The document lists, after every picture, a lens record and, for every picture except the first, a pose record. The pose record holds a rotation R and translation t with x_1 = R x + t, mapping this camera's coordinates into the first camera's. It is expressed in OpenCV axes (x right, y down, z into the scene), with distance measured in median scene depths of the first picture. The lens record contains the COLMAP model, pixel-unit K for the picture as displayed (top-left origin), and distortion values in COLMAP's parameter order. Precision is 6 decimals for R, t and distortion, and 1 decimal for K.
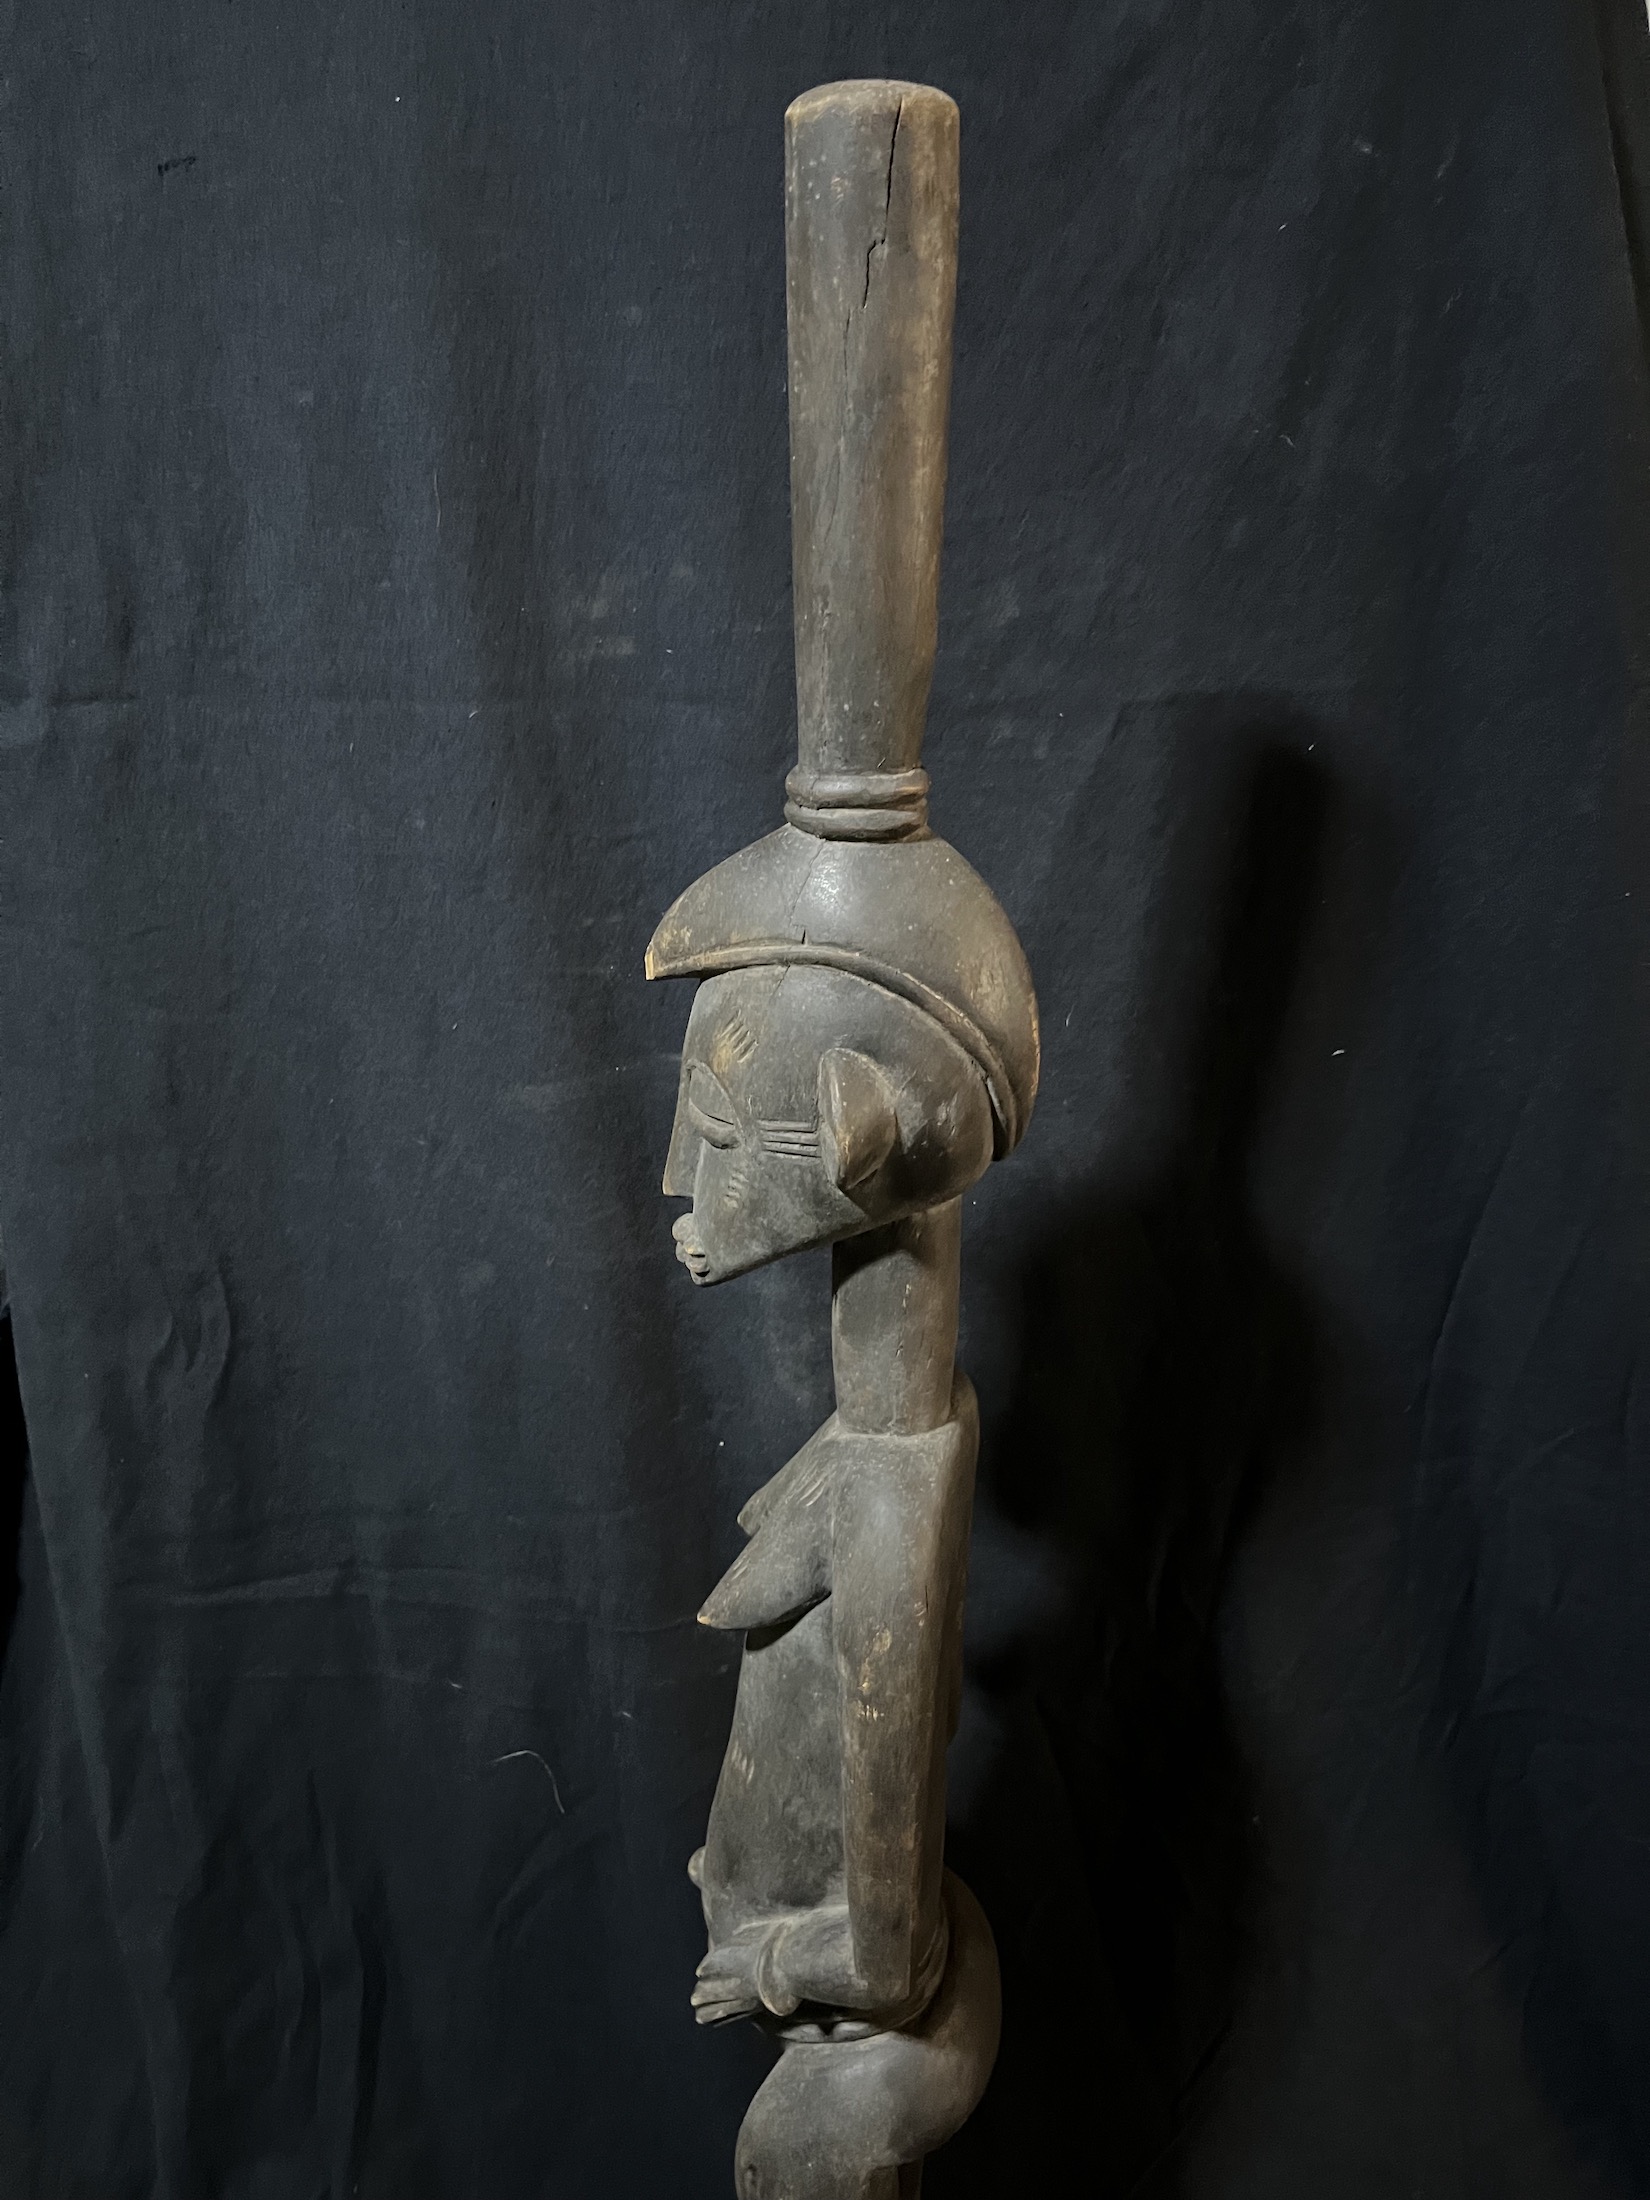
lens RADIAL K [[1720.3, 0, 828.1], [0, 1720.3, 1125.4], [0, 0, 1]] dist [0.033244, -0.058736]
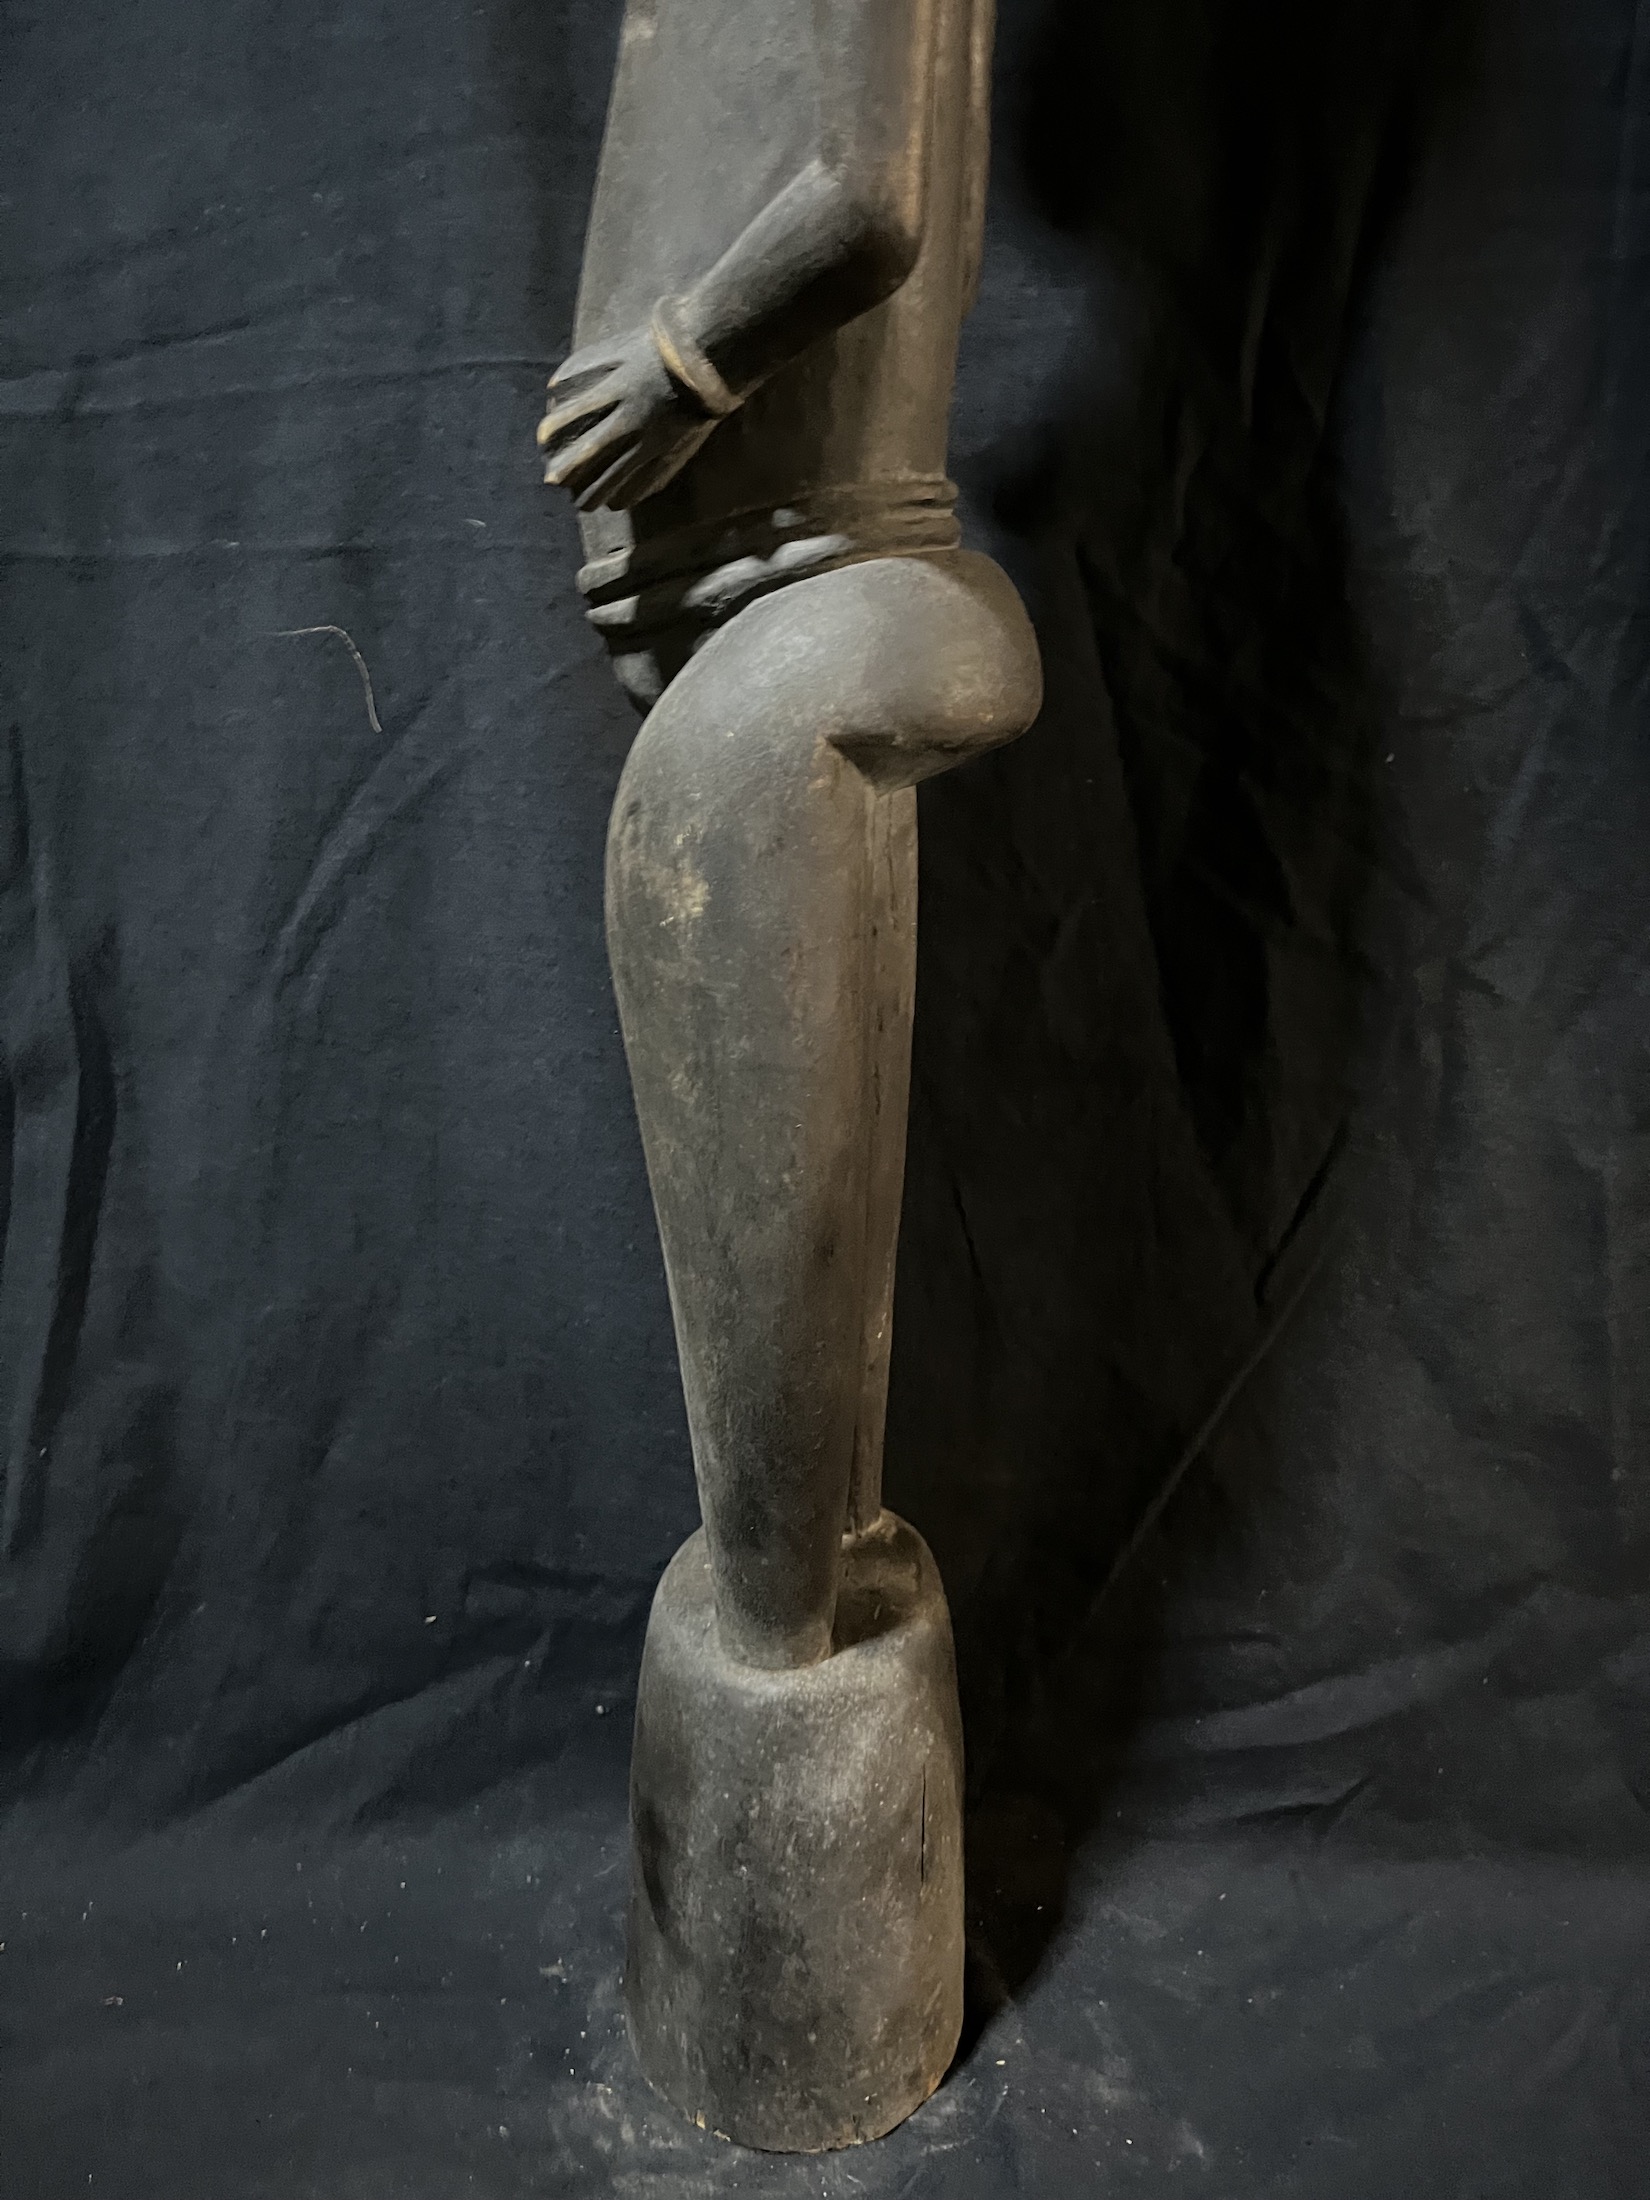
lens RADIAL K [[1720.3, 0, 827.2], [0, 1720.3, 1122.6], [0, 0, 1]] dist [0.033244, -0.058736]
pose [[0.999267, 0.026641, 0.027501, 0.009696], [-0.022491, 0.989682, -0.141506, 0.819163], [-0.030987, 0.140784, 0.989555, 0.439033]]
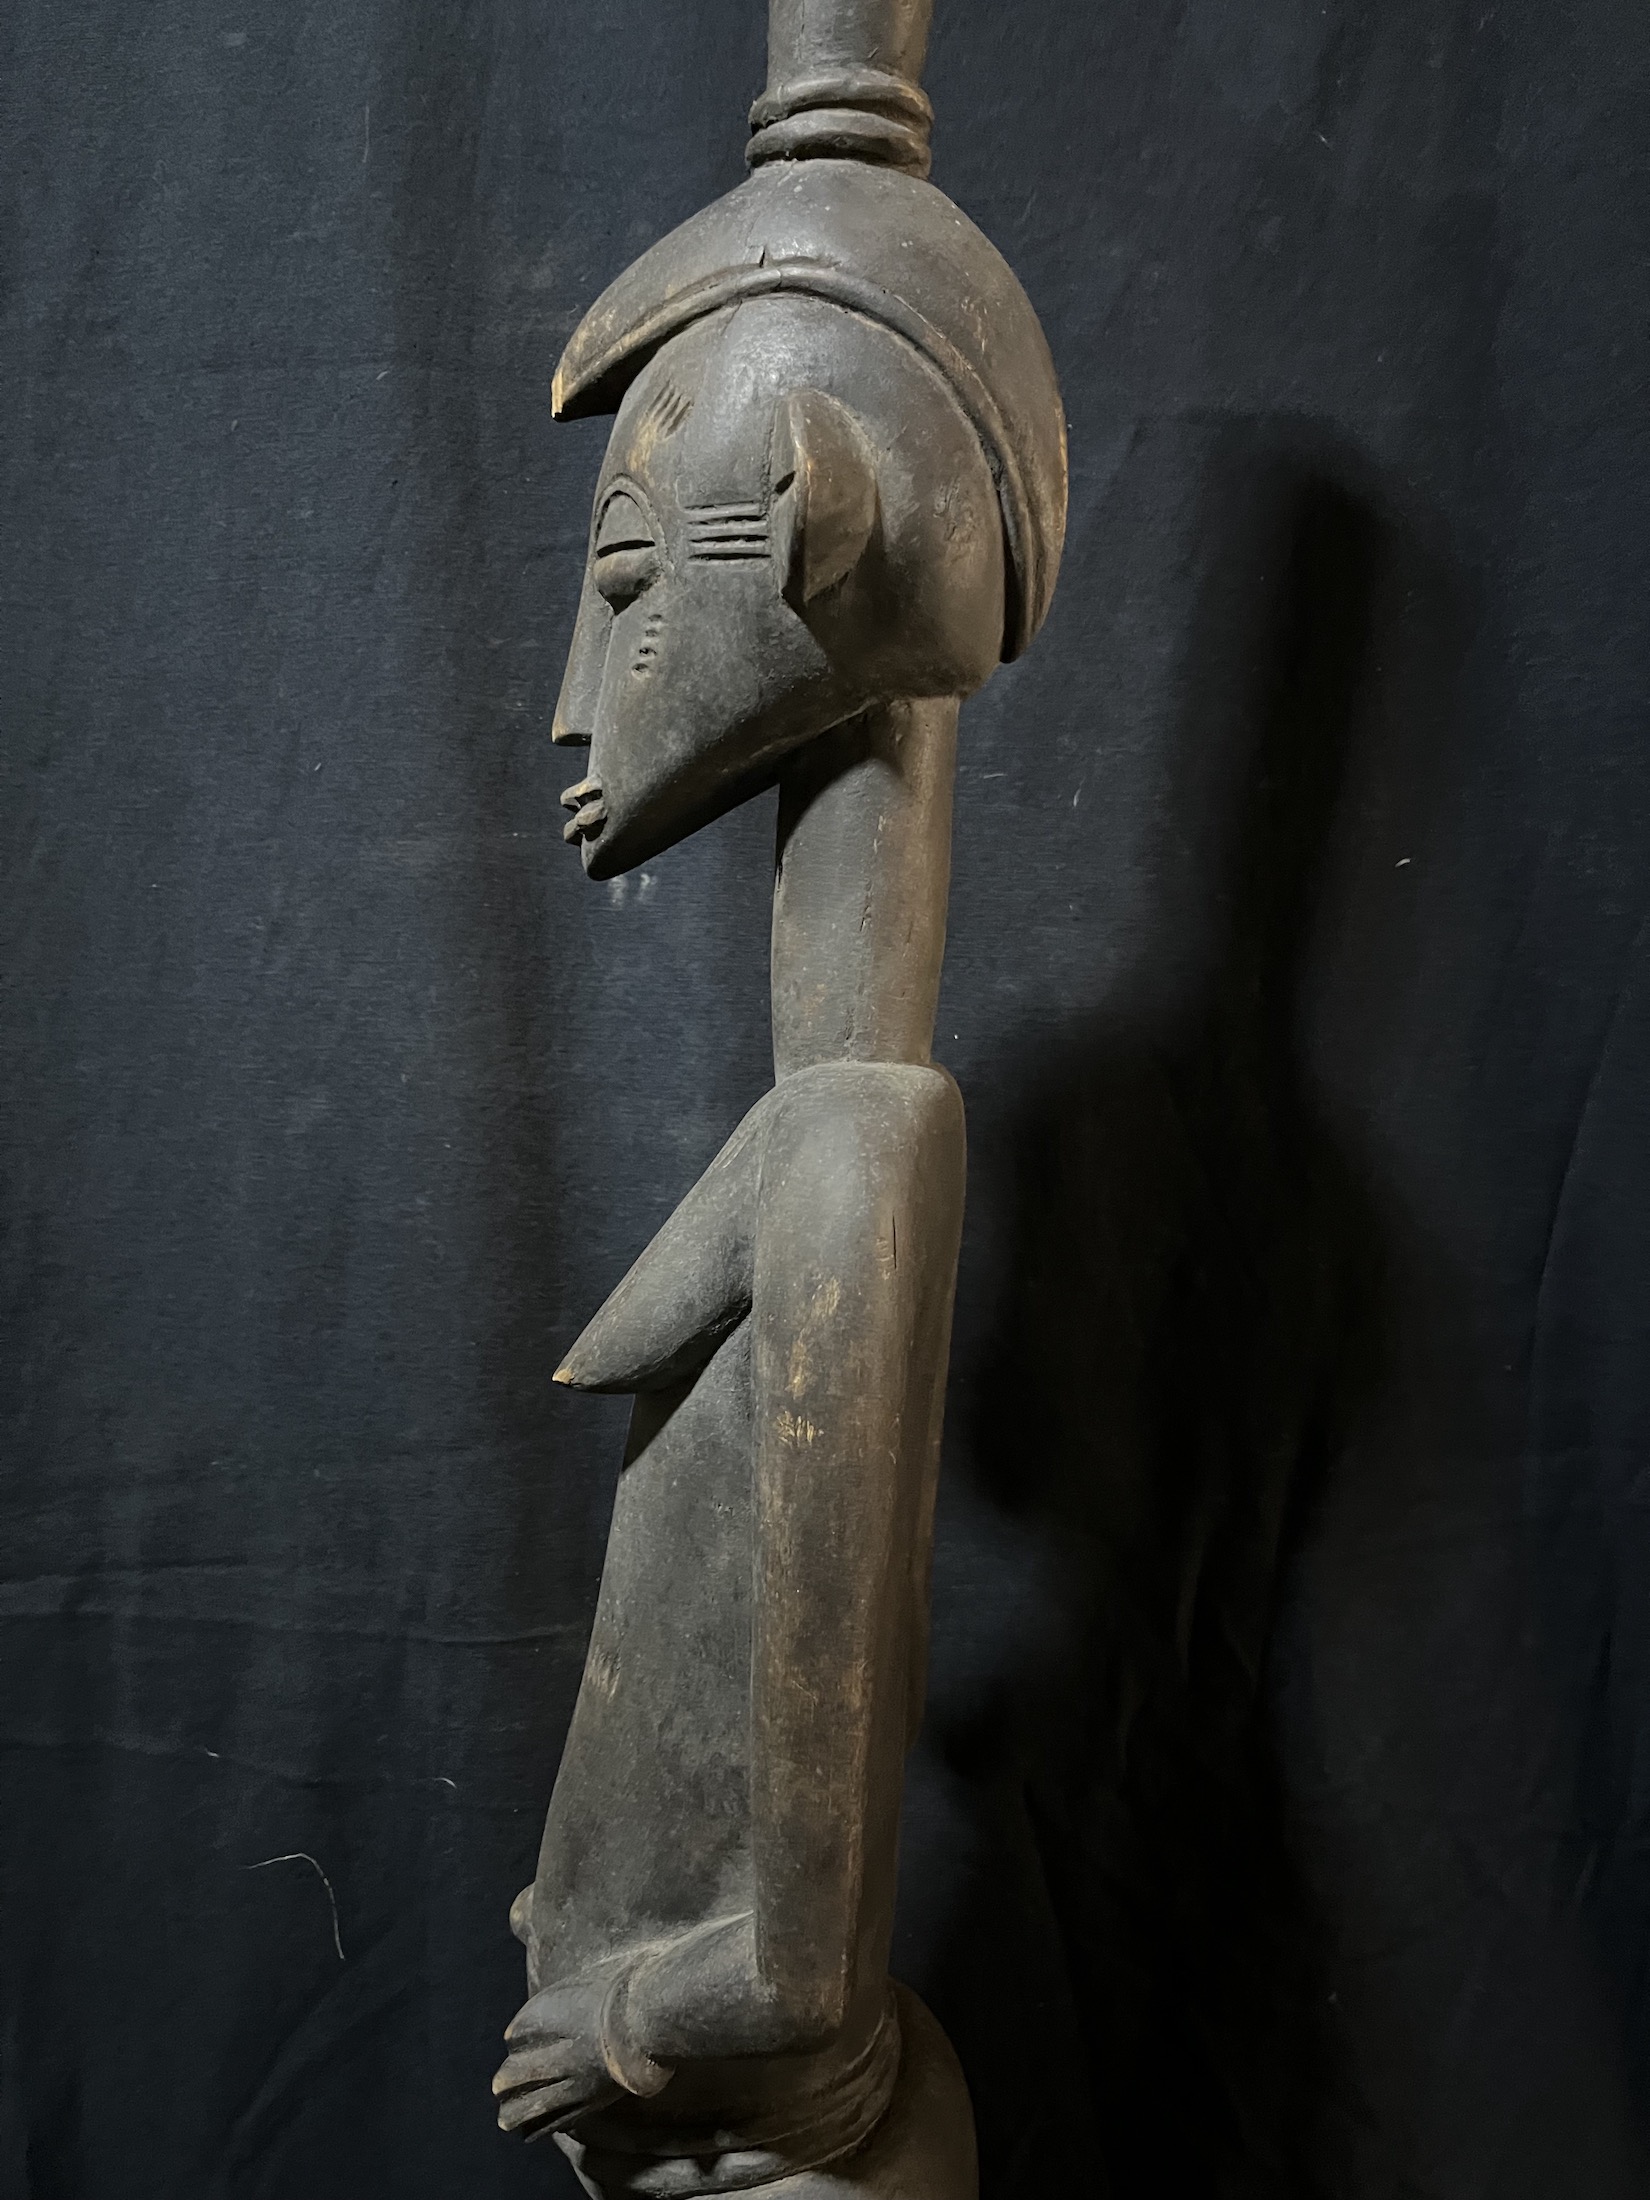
lens RADIAL K [[1720.3, 0, 830.0], [0, 1720.3, 1098.2], [0, 0, 1]] dist [0.033244, -0.058736]
pose [[0.998588, 0.047405, 0.023975, 0.010918], [-0.037919, 0.952146, -0.303283, 0.348917], [-0.037205, 0.301945, 0.952599, 0.287752]]
